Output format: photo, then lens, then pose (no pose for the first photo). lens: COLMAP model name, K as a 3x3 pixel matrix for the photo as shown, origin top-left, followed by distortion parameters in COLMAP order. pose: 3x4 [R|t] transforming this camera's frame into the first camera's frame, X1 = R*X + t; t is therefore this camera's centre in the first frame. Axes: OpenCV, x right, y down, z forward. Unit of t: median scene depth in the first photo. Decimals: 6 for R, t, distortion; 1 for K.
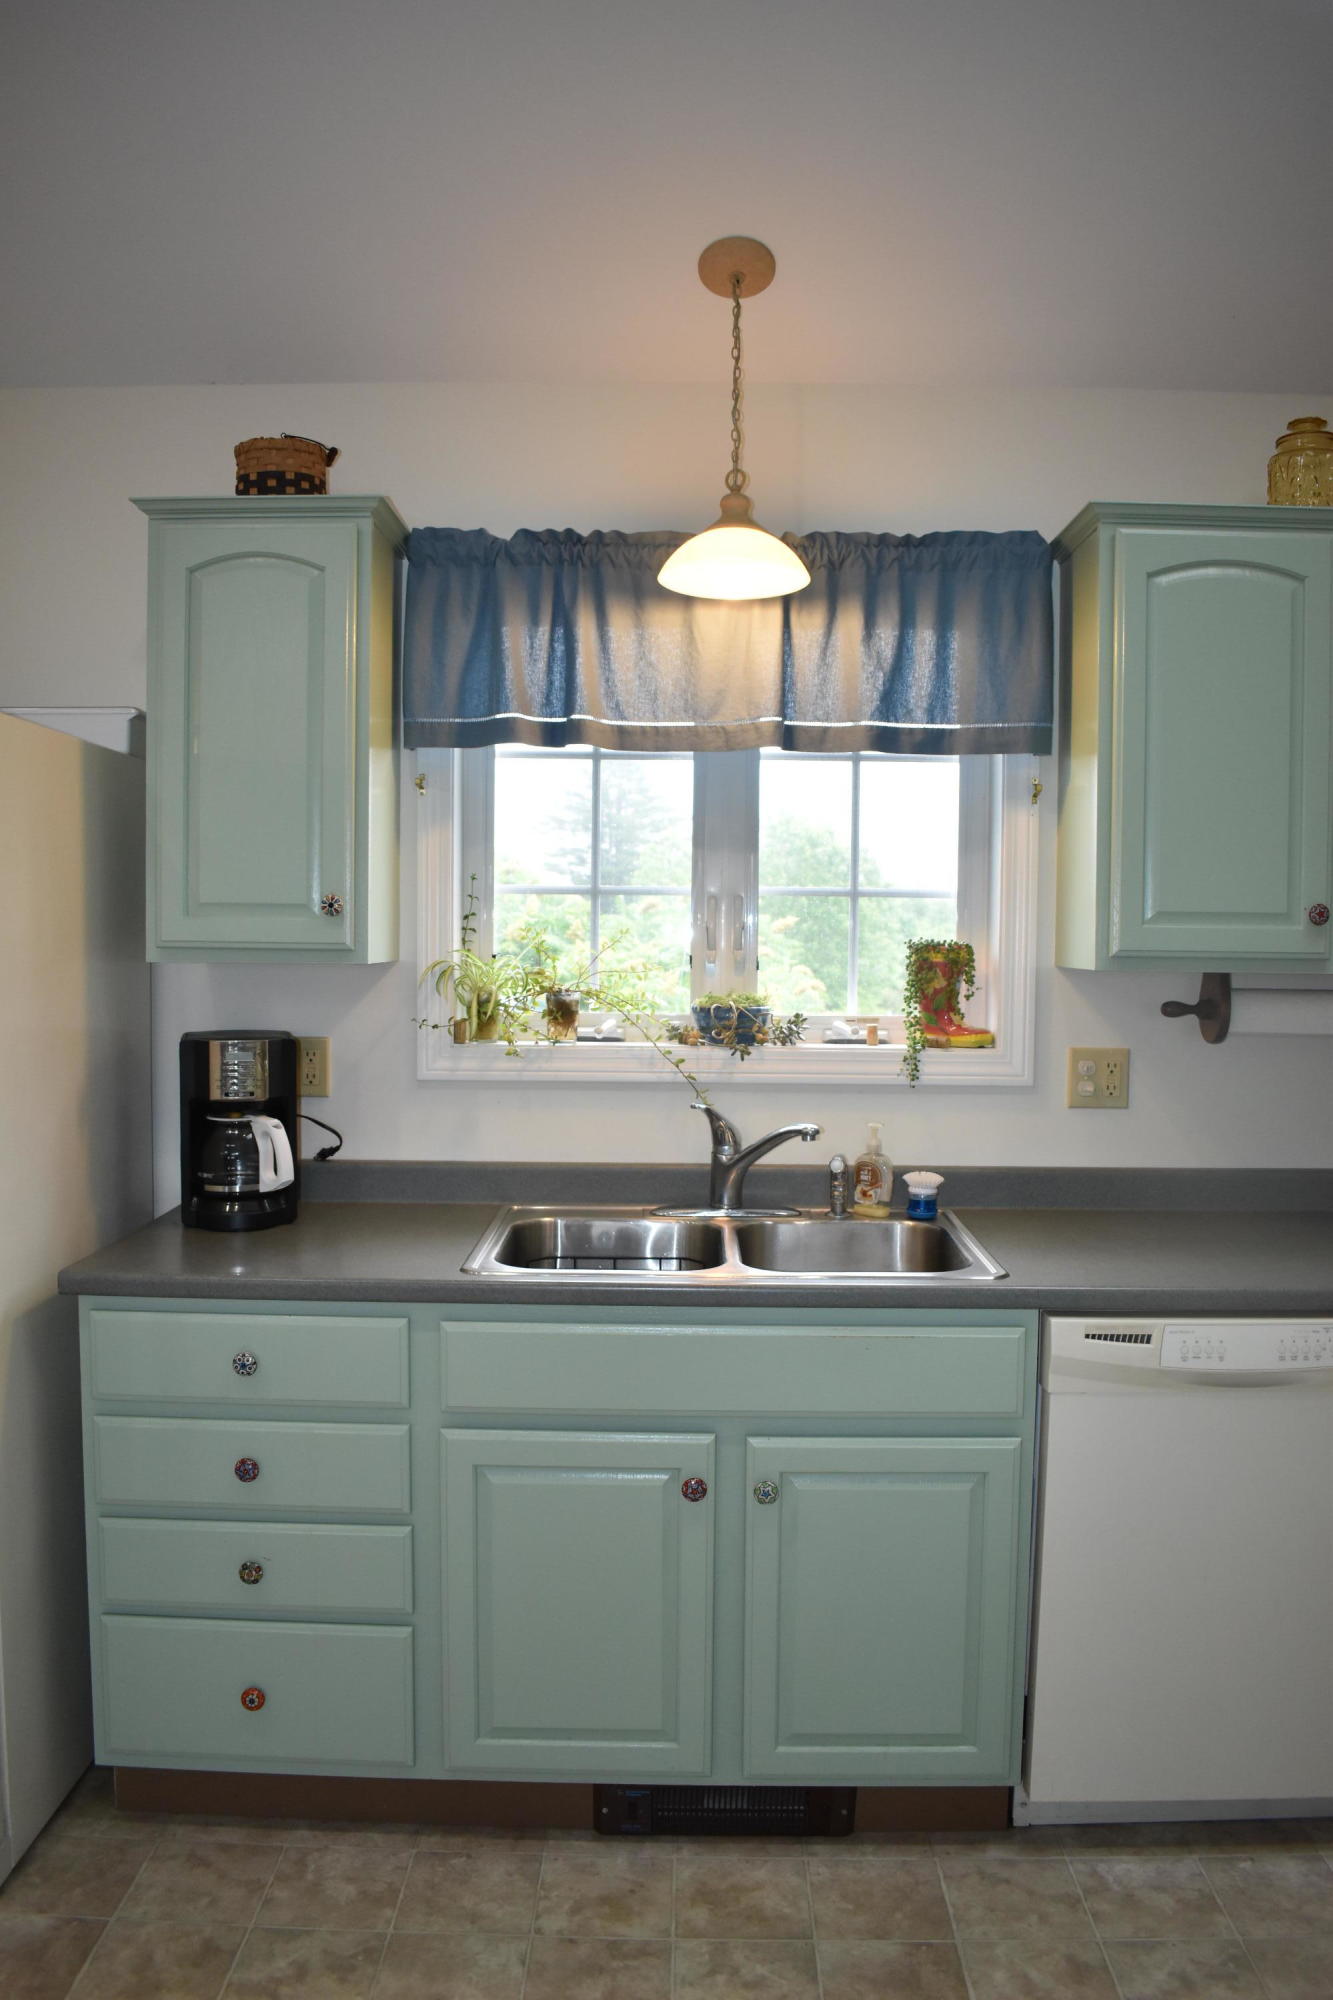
lens RADIAL K [[1564.7, 0, 670.0], [0, 1564.7, 1006.6], [0, 0, 1]] dist [-0.084035, -0.007308]
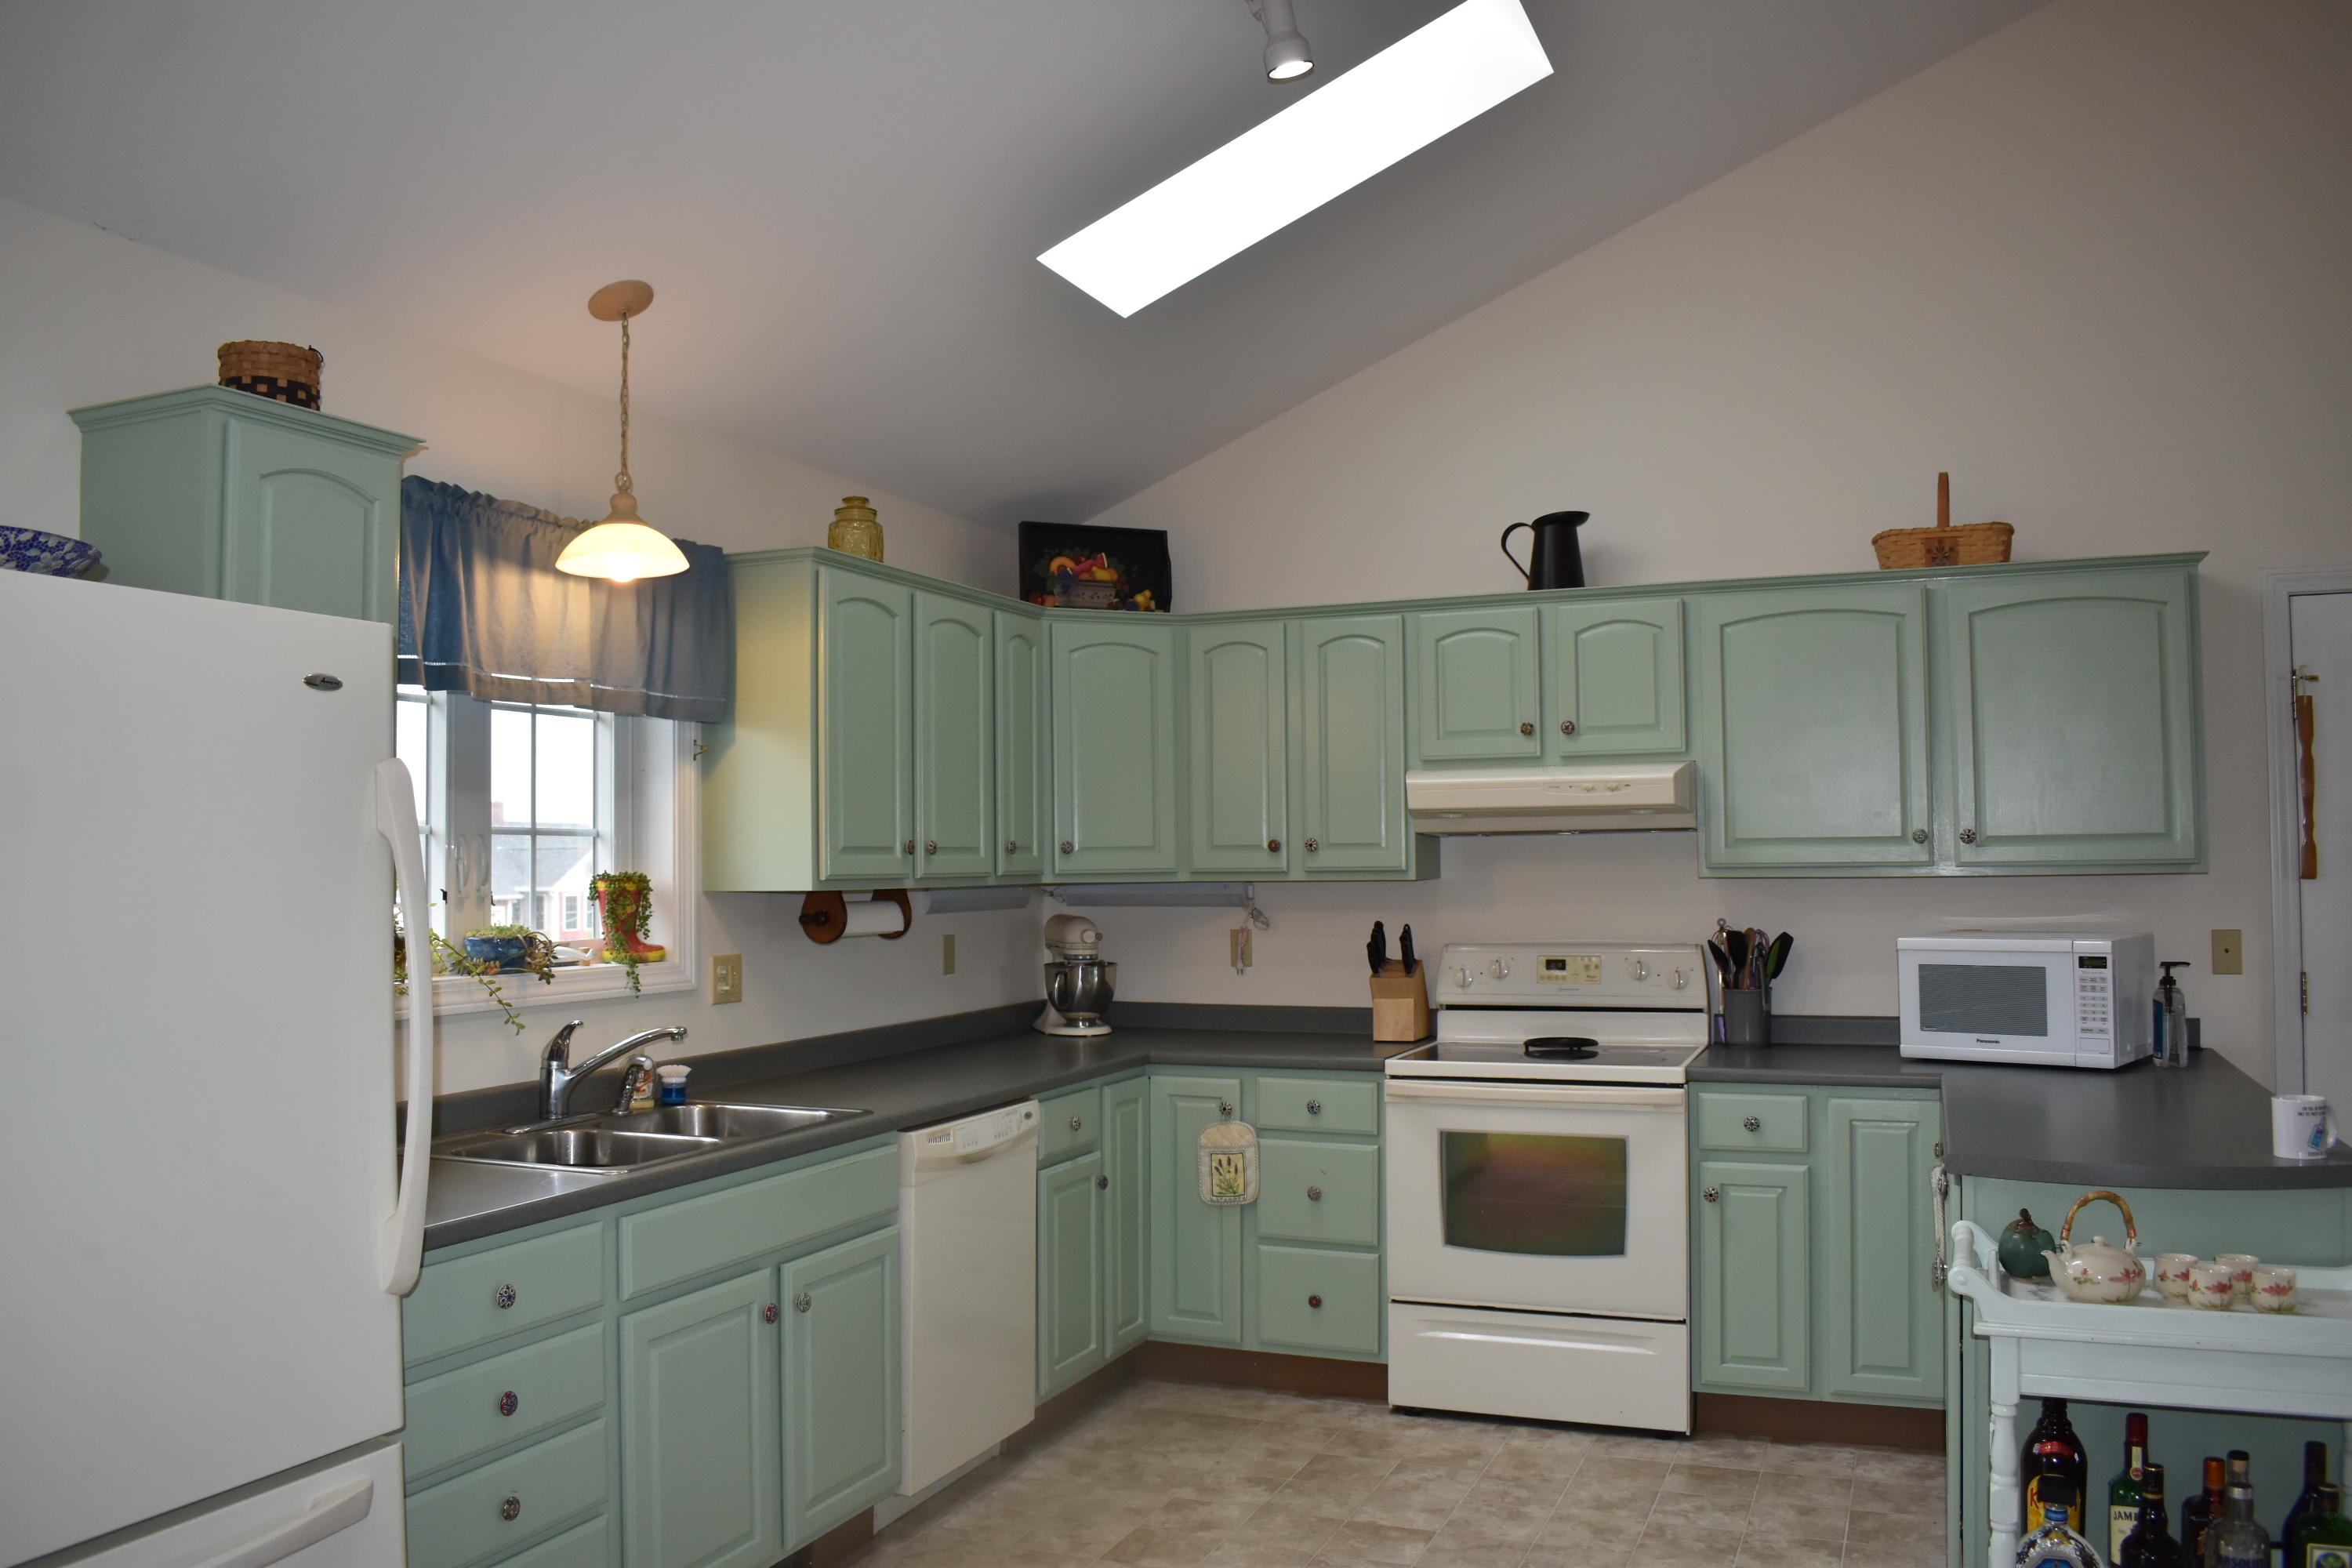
lens RADIAL K [[1840.1, 0, 1173.4], [0, 1840.1, 778.3], [0, 0, 1]] dist [-0.084035, -0.007308]
pose [[0.362955, 0.031528, 0.931273, -2.052571], [0.059466, 0.996606, -0.056916, -0.022047], [-0.929907, 0.076037, 0.359849, 0.244447]]
